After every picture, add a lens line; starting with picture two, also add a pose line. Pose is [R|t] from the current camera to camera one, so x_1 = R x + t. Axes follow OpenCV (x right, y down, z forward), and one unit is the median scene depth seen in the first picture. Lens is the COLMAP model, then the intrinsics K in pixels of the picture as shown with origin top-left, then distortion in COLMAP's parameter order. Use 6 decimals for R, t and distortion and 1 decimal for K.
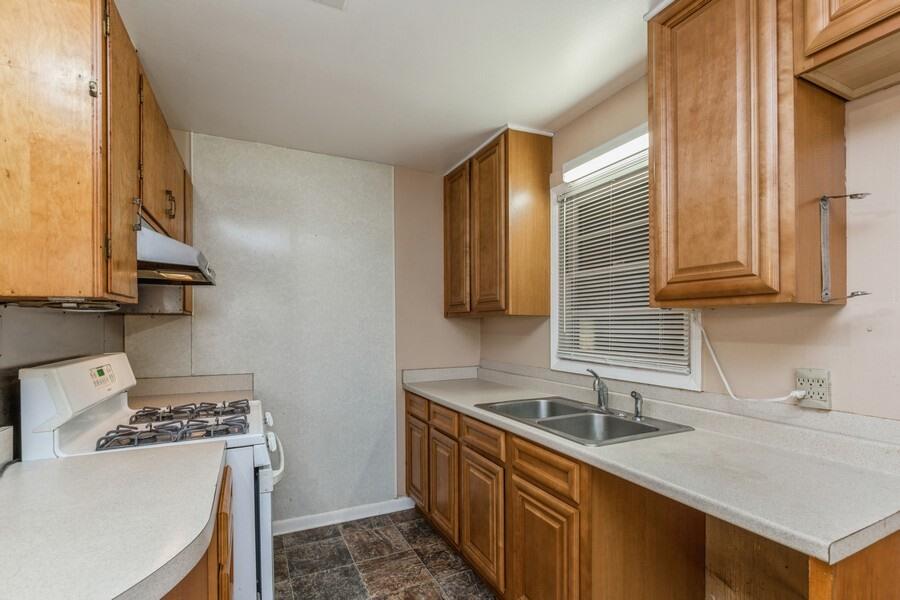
lens RADIAL K [[432.1, 0, 473.3], [0, 432.1, 325.1], [0, 0, 1]] dist [0.001377, 0.000218]
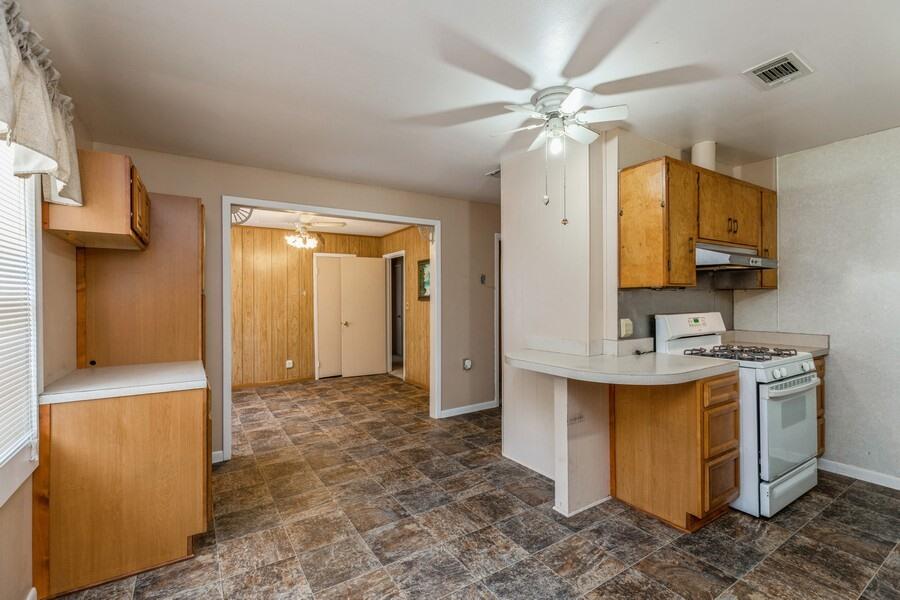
lens RADIAL K [[401.9, 0, 450.0], [0, 401.9, 300.0], [0, 0, 1]] dist [0.002034, -0.000059]
pose [[0.127325, 0.011581, -0.991793, 0.868278], [0.006483, 0.999901, 0.012508, -0.014688], [0.991840, -0.008023, 0.127237, -0.363709]]
